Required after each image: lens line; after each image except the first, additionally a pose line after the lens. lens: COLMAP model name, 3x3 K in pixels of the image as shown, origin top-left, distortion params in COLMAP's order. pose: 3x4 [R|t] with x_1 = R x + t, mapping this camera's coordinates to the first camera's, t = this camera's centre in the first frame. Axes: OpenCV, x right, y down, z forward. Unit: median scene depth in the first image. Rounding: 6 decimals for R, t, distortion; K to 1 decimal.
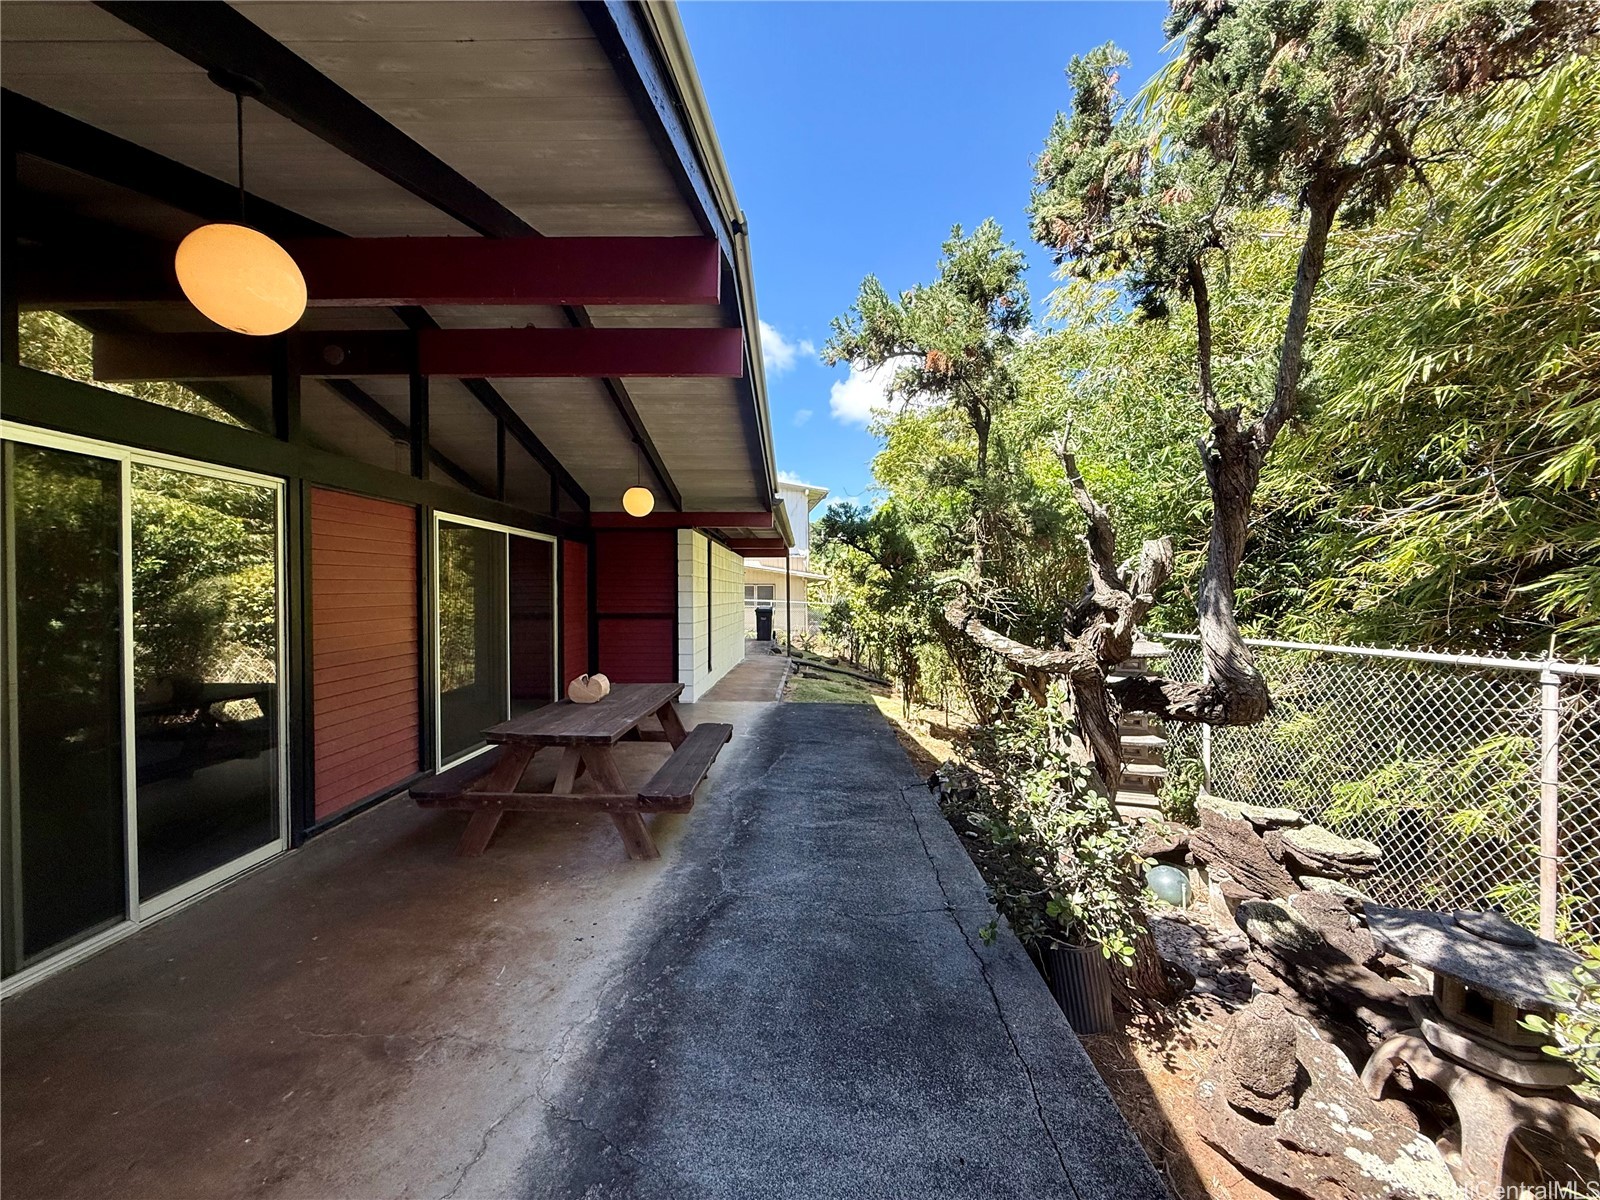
lens RADIAL K [[641.7, 0, 794.5], [0, 641.7, 599.9], [0, 0, 1]] dist [0.000301, 0.000107]
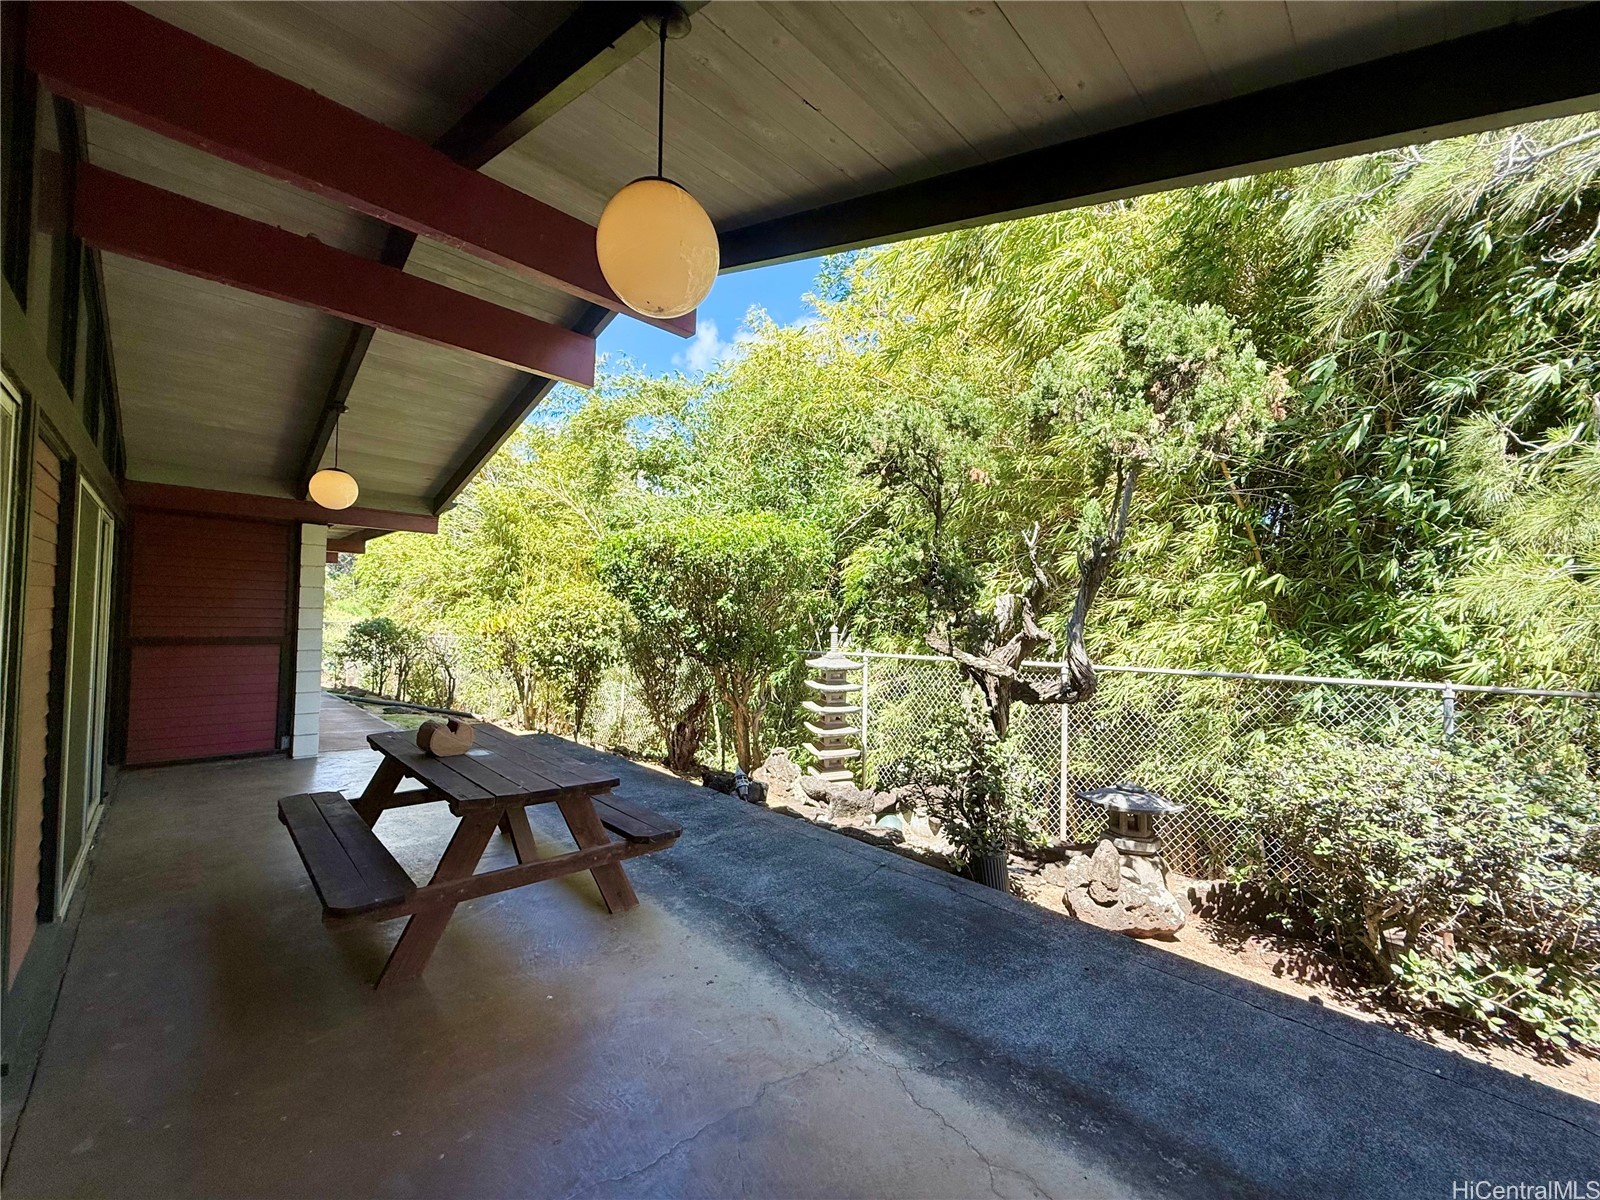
lens RADIAL K [[641.7, 0, 802.6], [0, 641.7, 599.3], [0, 0, 1]] dist [0.000301, 0.000107]
pose [[0.696049, 0.038971, 0.716936, -0.638425], [-0.017437, 0.999149, -0.037382, -0.009760], [-0.717782, 0.013519, 0.696136, 0.146302]]
